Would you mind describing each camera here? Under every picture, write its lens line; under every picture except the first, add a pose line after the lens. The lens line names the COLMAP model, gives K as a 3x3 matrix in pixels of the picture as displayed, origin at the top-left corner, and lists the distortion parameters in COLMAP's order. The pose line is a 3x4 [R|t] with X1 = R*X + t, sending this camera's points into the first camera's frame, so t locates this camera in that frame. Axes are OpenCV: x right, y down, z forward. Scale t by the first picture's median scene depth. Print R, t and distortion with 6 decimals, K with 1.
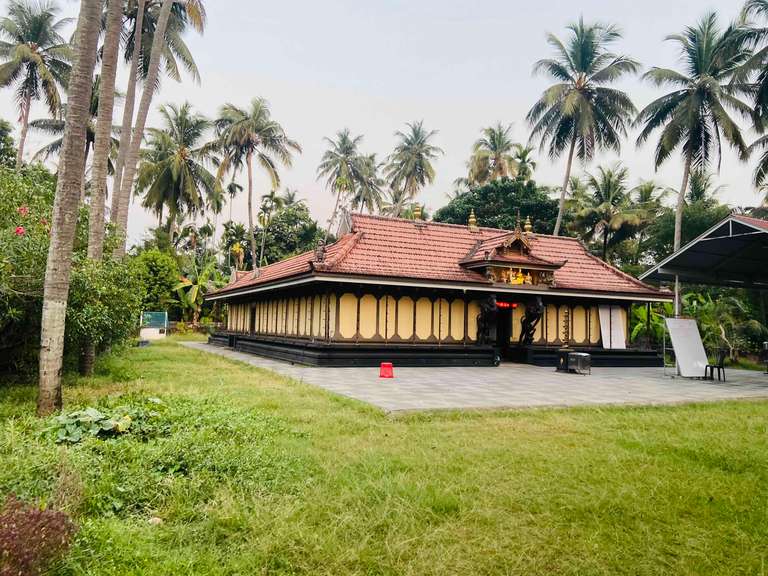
lens RADIAL K [[578.2, 0, 383.9], [0, 578.2, 288.1], [0, 0, 1]] dist [0.117206, -0.143249]
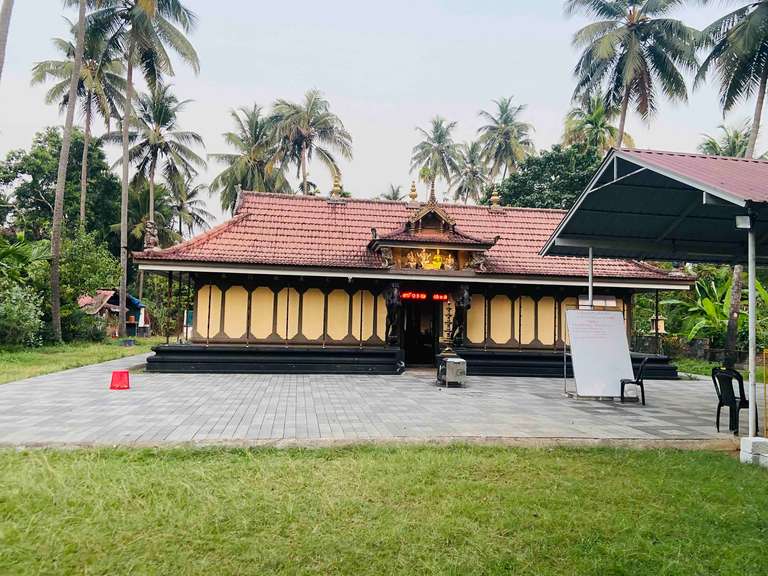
lens RADIAL K [[578.2, 0, 393.3], [0, 578.2, 284.2], [0, 0, 1]] dist [0.117206, -0.143249]
pose [[0.958308, -0.021445, -0.284931, 0.366303], [0.019516, 0.999763, -0.009609, 0.018035], [0.285070, 0.003648, 0.958500, 0.217485]]
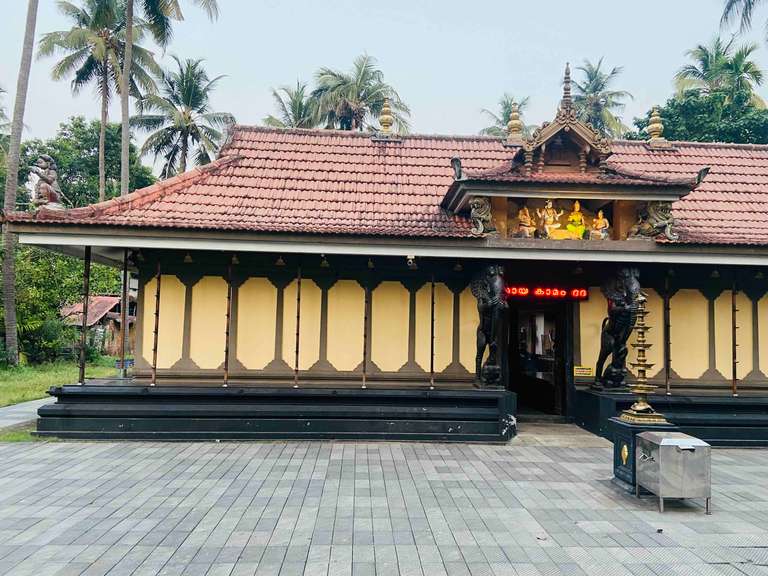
lens RADIAL K [[578.2, 0, 392.1], [0, 578.2, 294.6], [0, 0, 1]] dist [0.117206, -0.143249]
pose [[0.923763, -0.030849, -0.381719, 0.248577], [0.028960, 0.999523, -0.010696, 0.030147], [0.381867, -0.001174, 0.924217, 0.520692]]
